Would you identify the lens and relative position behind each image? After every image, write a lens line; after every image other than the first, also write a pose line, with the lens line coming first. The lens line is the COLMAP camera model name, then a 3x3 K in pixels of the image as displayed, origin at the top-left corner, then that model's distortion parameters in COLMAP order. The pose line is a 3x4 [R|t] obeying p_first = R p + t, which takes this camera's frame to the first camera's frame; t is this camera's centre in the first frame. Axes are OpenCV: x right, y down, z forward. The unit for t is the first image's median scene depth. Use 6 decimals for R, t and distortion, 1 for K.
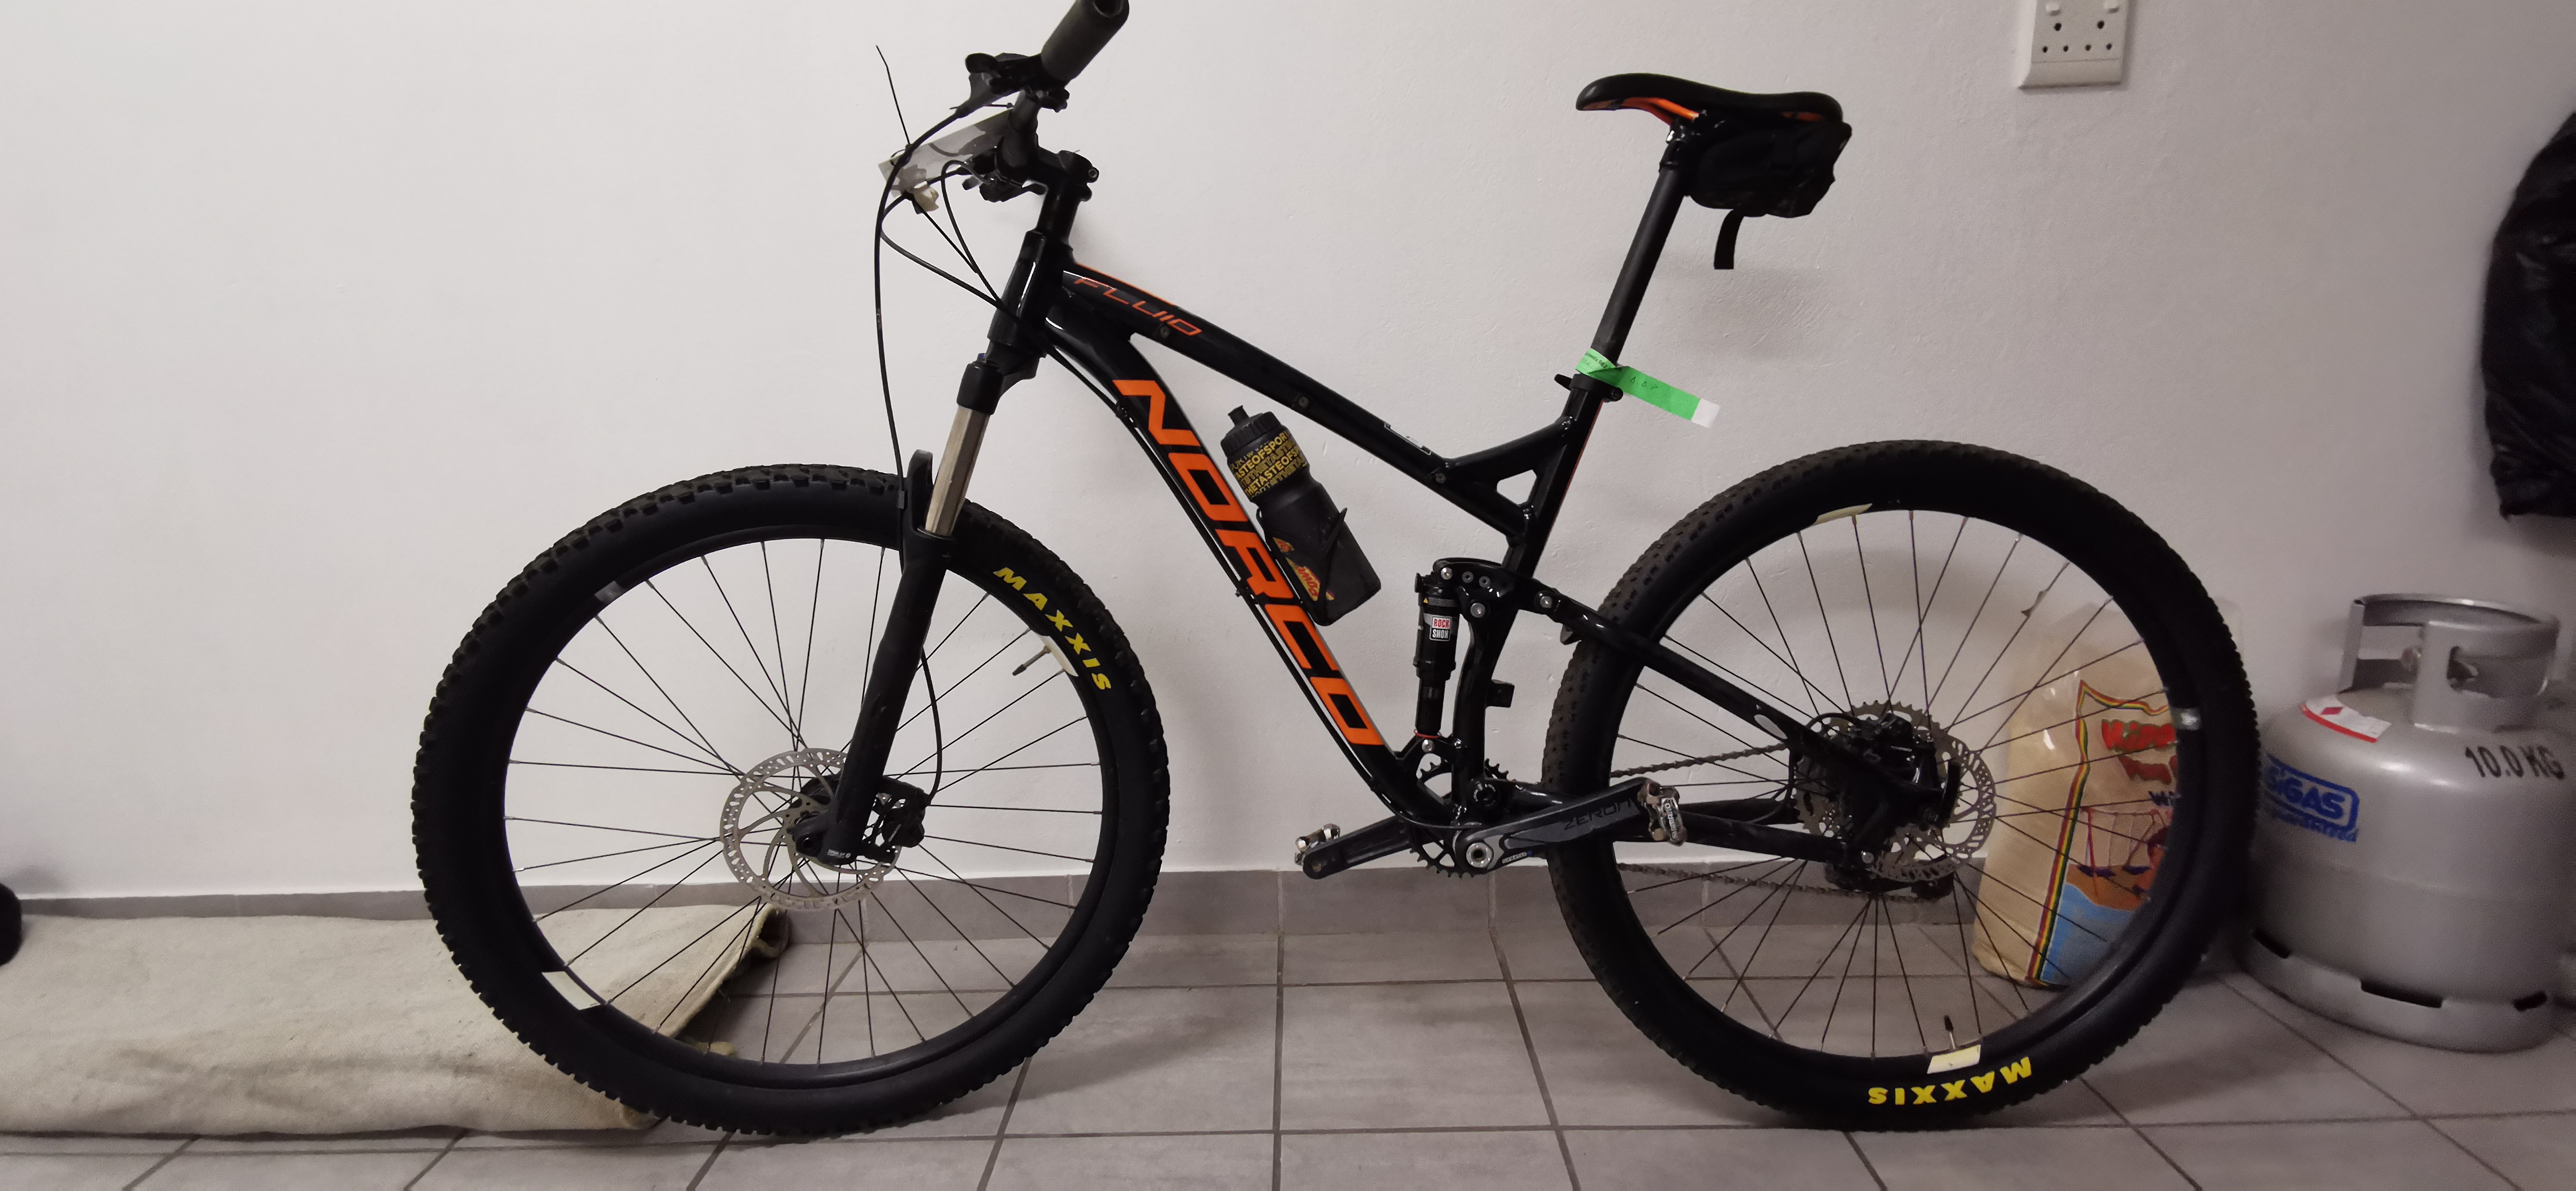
lens RADIAL K [[1139.0, 0, 1288.0], [0, 1139.0, 595.5], [0, 0, 1]] dist [-0.000164, -0.000009]
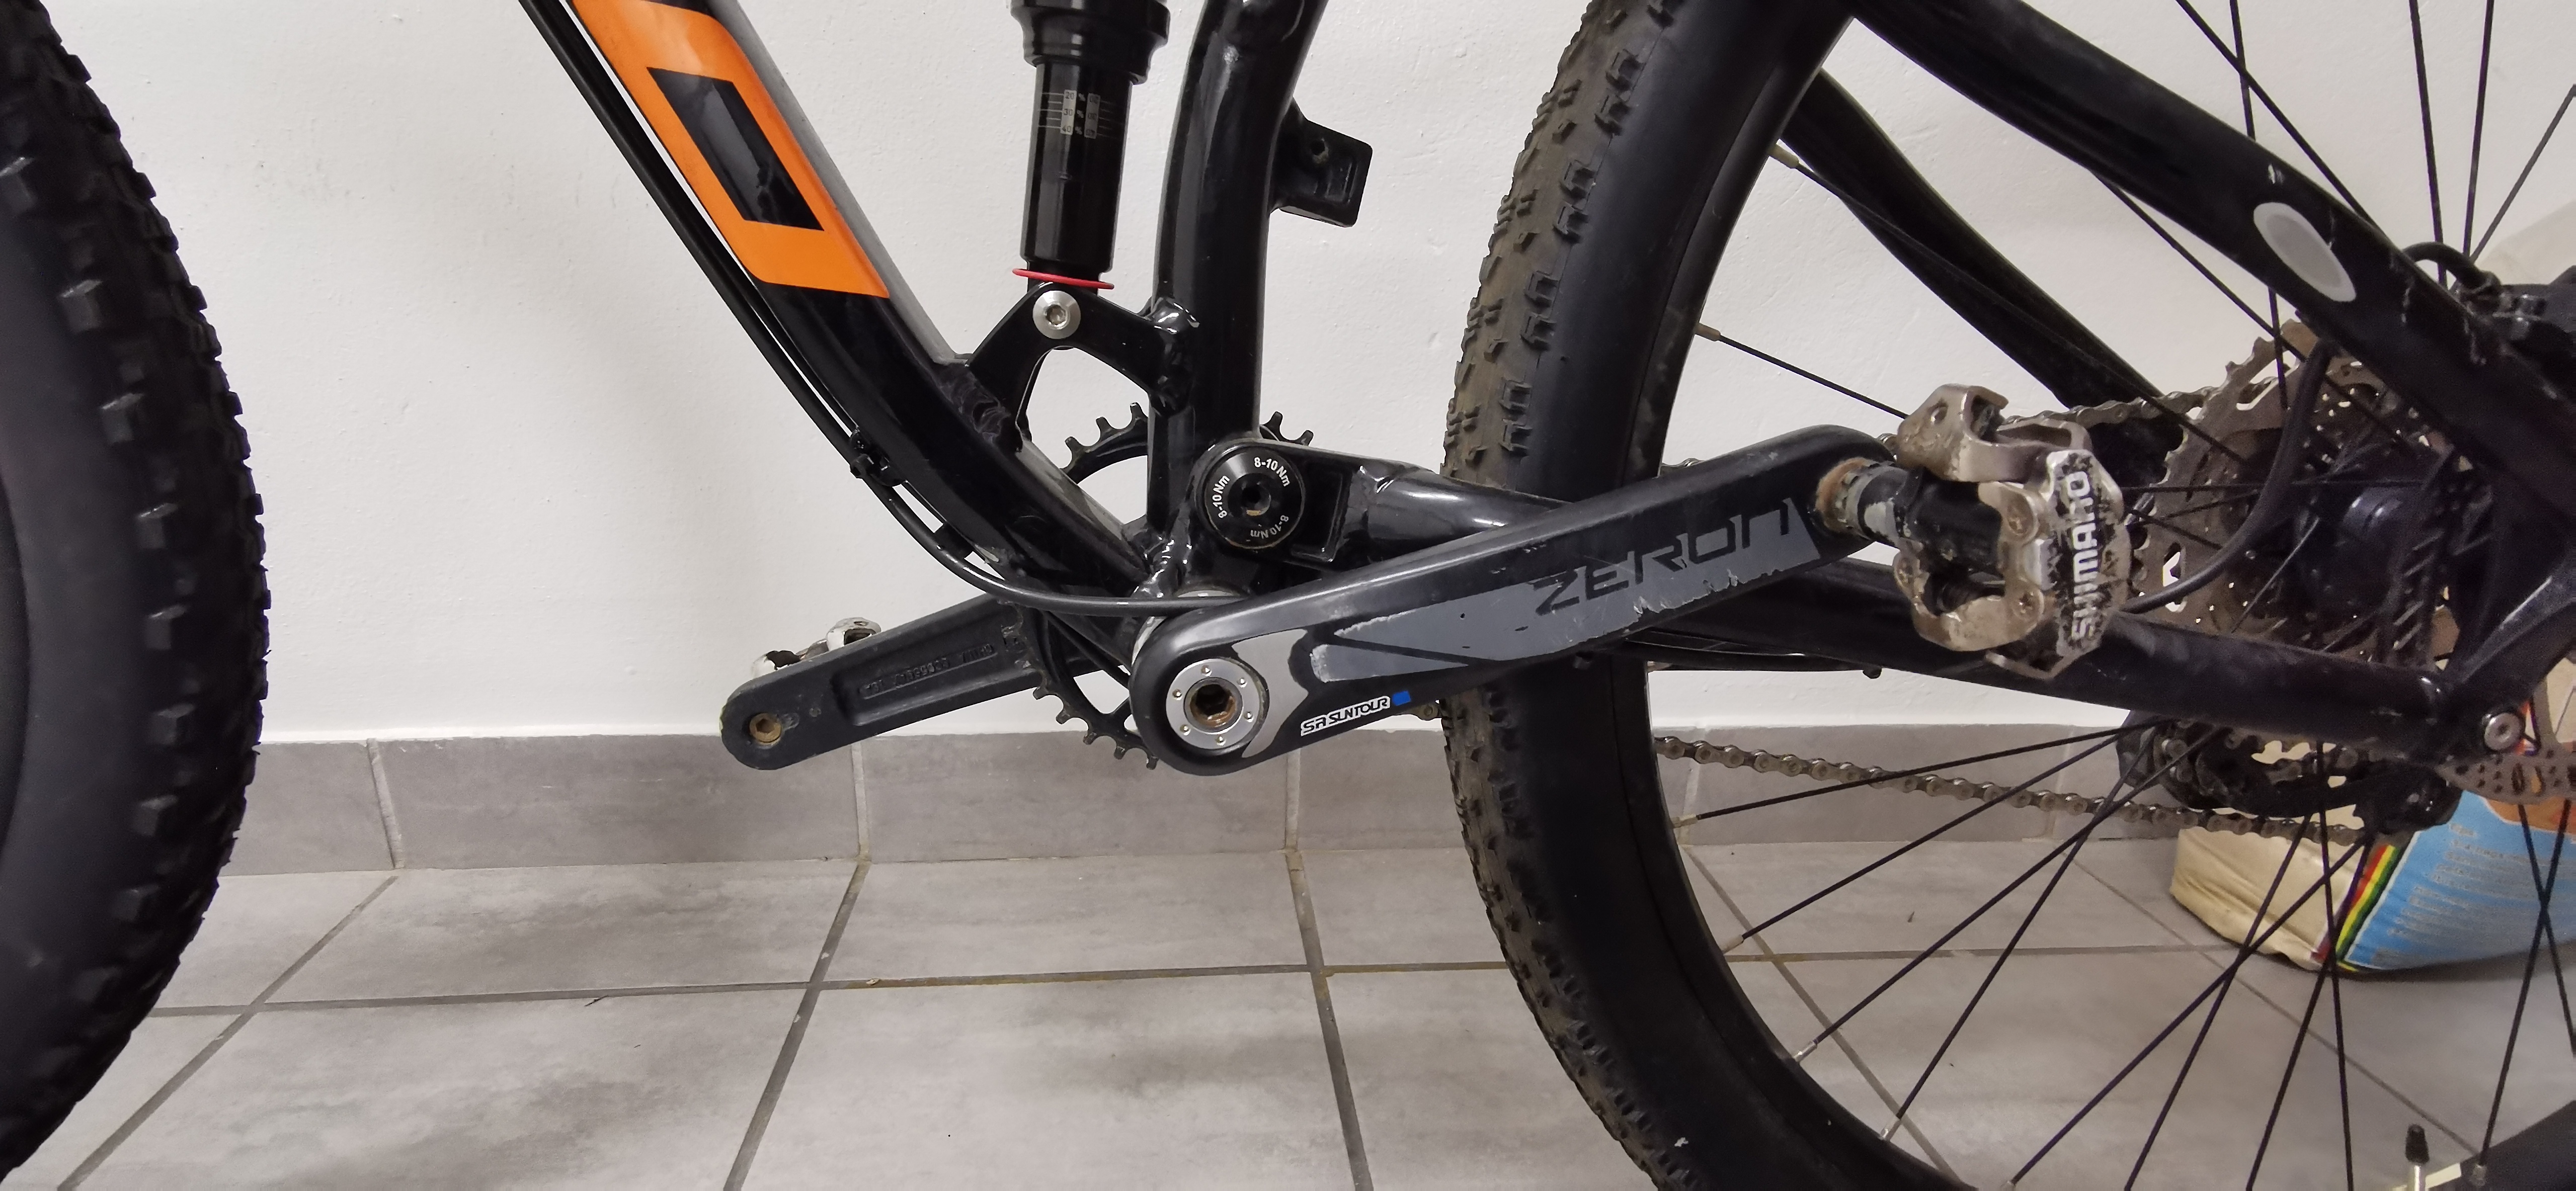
lens RADIAL K [[1122.1, 0, 1288.0], [0, 1122.1, 595.5], [0, 0, 1]] dist [0.026303, 0.000003]
pose [[0.989345, 0.026831, 0.143096, 0.138411], [-0.044537, 0.991530, 0.122005, 0.160610], [-0.138610, -0.127078, 0.982160, 0.702131]]
